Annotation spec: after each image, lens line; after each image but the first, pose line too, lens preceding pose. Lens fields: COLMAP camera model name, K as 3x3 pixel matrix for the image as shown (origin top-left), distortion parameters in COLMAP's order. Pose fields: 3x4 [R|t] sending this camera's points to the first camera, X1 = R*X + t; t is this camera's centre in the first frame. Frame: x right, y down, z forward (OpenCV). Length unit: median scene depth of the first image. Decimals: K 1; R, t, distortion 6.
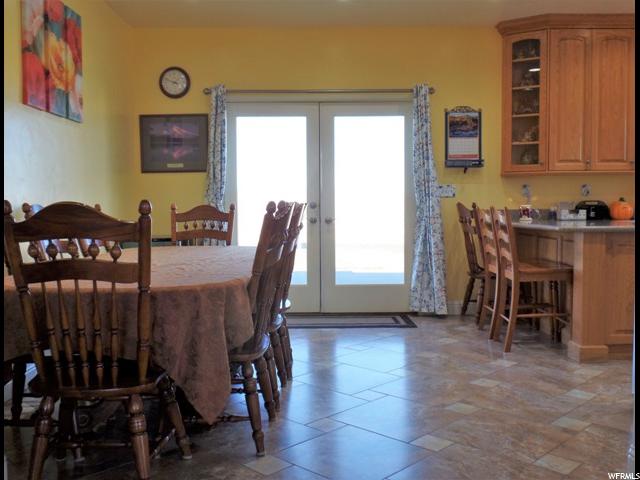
lens RADIAL K [[638.9, 0, 320.2], [0, 638.9, 239.6], [0, 0, 1]] dist [-0.003950, 0.000000]
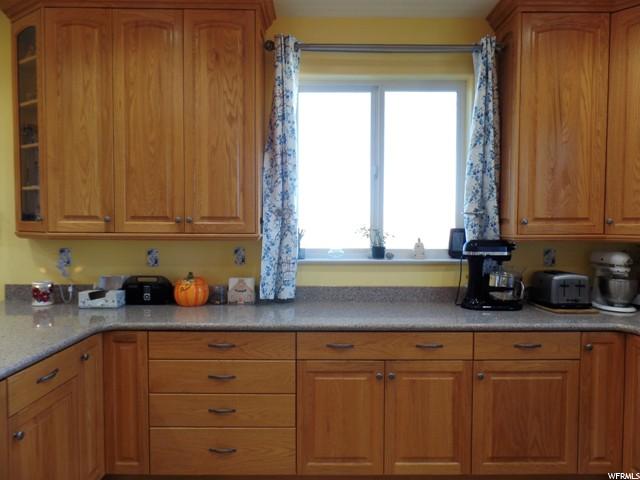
lens RADIAL K [[435.6, 0, 321.7], [0, 435.6, 241.2], [0, 0, 1]] dist [0.000348, -0.005507]
pose [[0.999718, 0.014827, -0.018570, 0.638074], [-0.015012, 0.999838, -0.009880, -0.098862], [0.018420, 0.010156, 0.999779, 0.570595]]
